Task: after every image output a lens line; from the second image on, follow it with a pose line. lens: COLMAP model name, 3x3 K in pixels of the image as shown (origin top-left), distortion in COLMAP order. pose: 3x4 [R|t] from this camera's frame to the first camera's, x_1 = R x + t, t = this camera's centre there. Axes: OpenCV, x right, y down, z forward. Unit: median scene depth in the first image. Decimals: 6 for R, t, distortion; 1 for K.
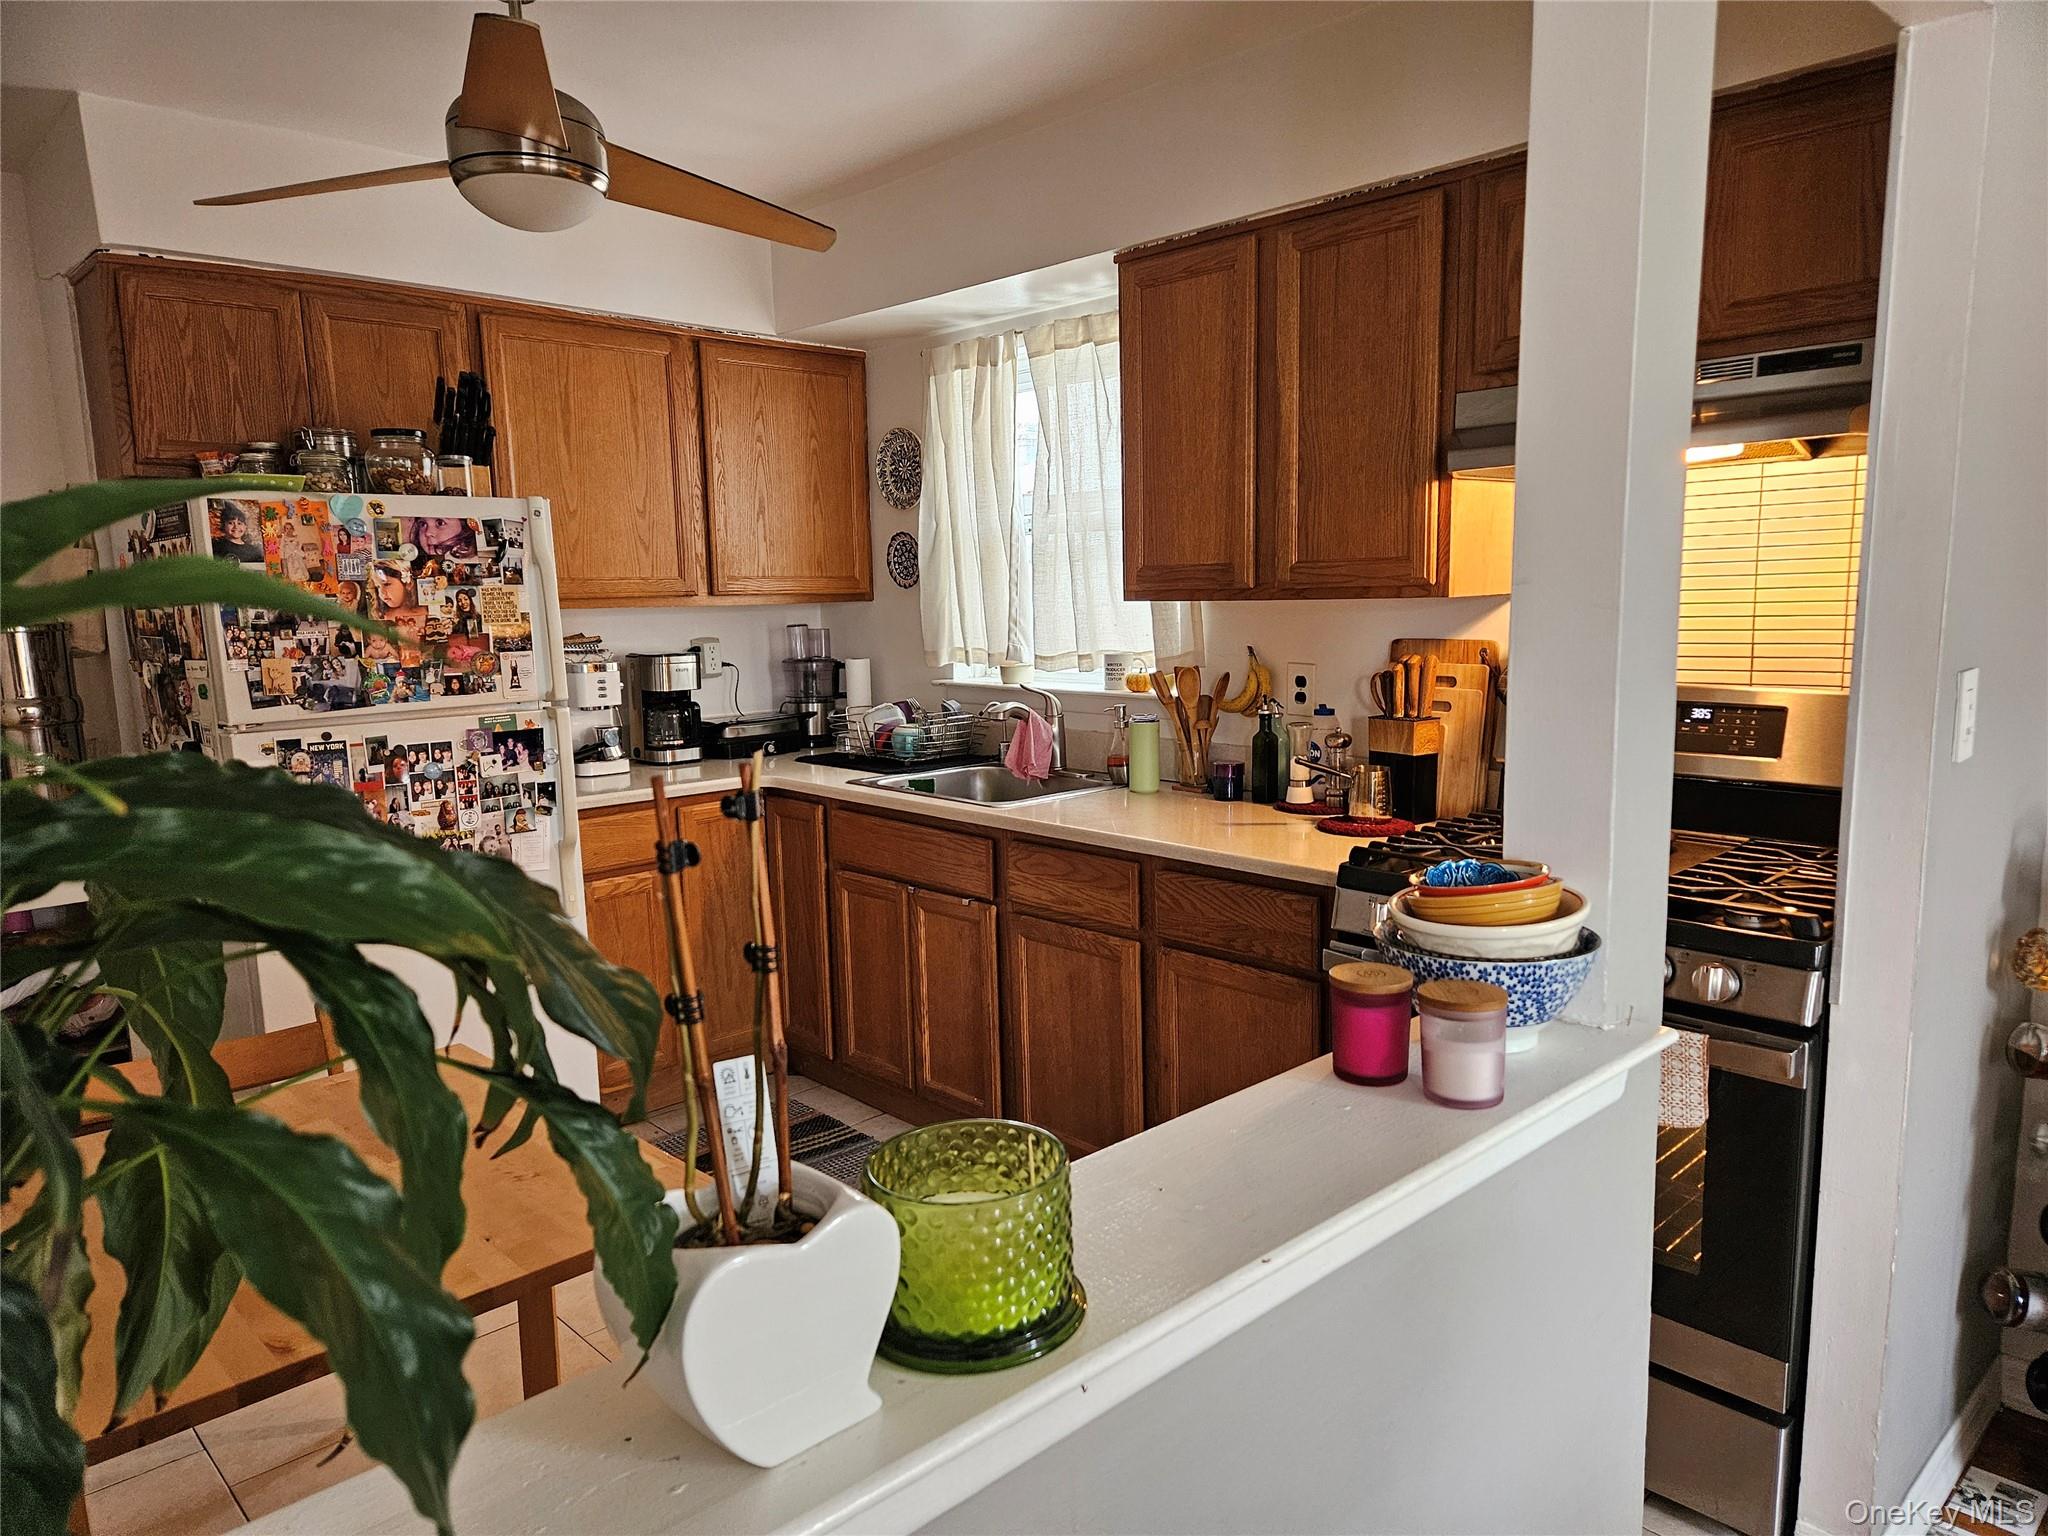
lens RADIAL K [[1350.8, 0, 1042.7], [0, 1350.8, 781.6], [0, 0, 1]] dist [0.042187, -0.030258]
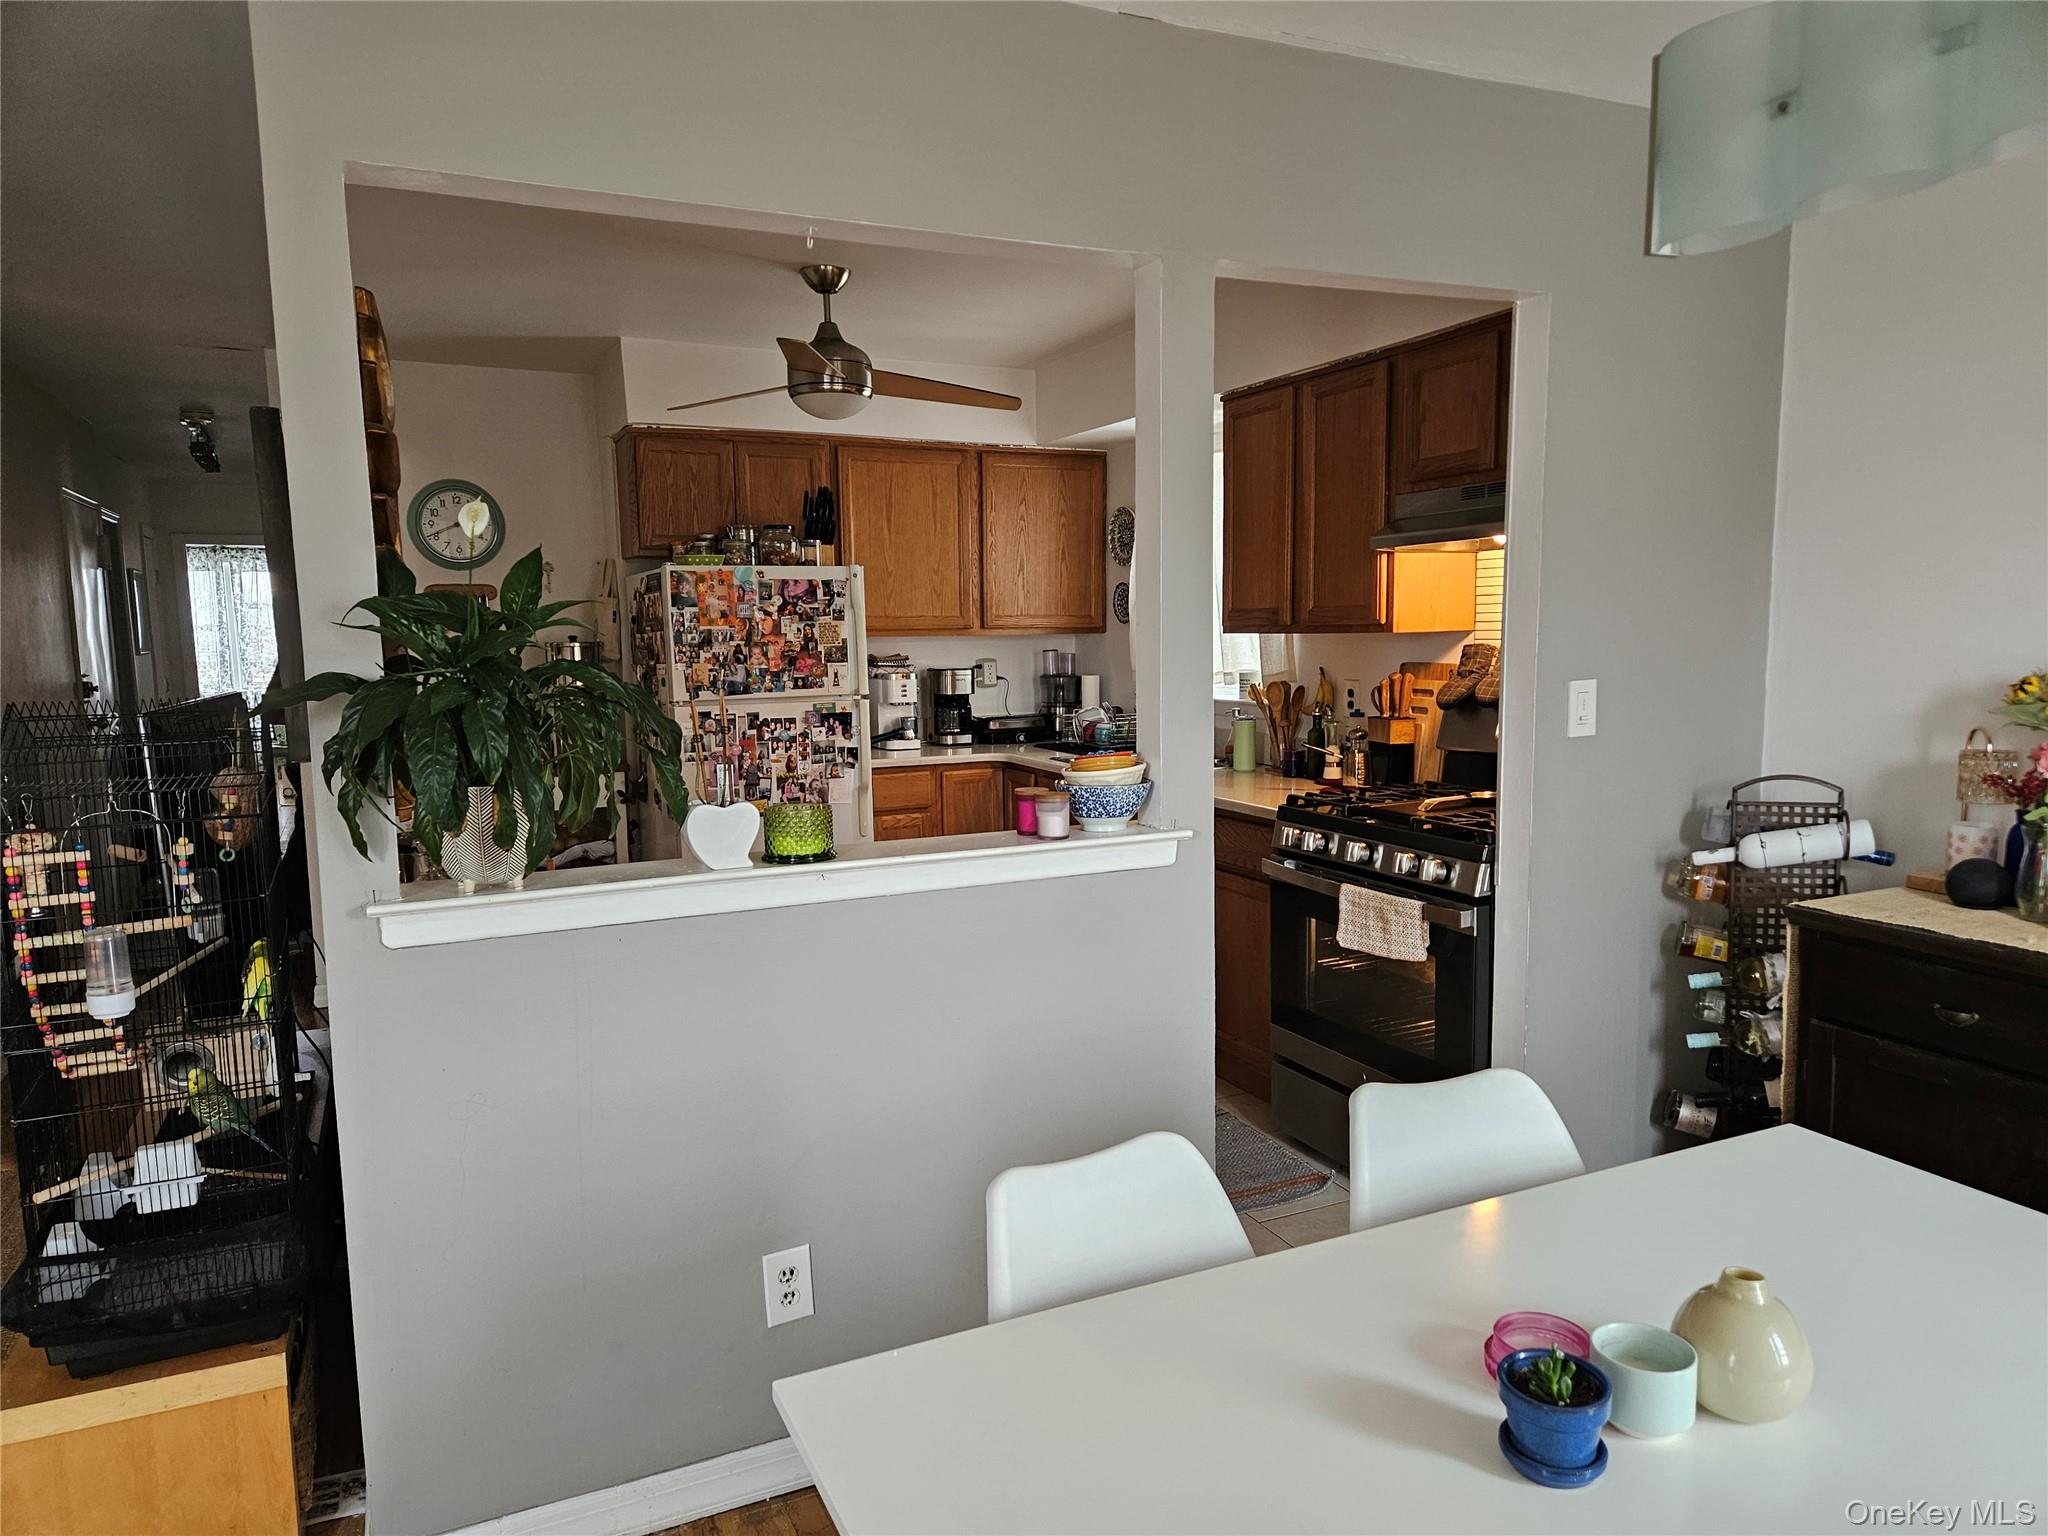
lens RADIAL K [[1350.8, 0, 1026.5], [0, 1350.8, 782.1], [0, 0, 1]] dist [0.042187, -0.030258]
pose [[0.945500, 0.044061, -0.322627, 0.337331], [-0.051995, 0.998519, -0.016012, 0.057007], [0.321444, 0.031914, 0.946391, -0.417420]]
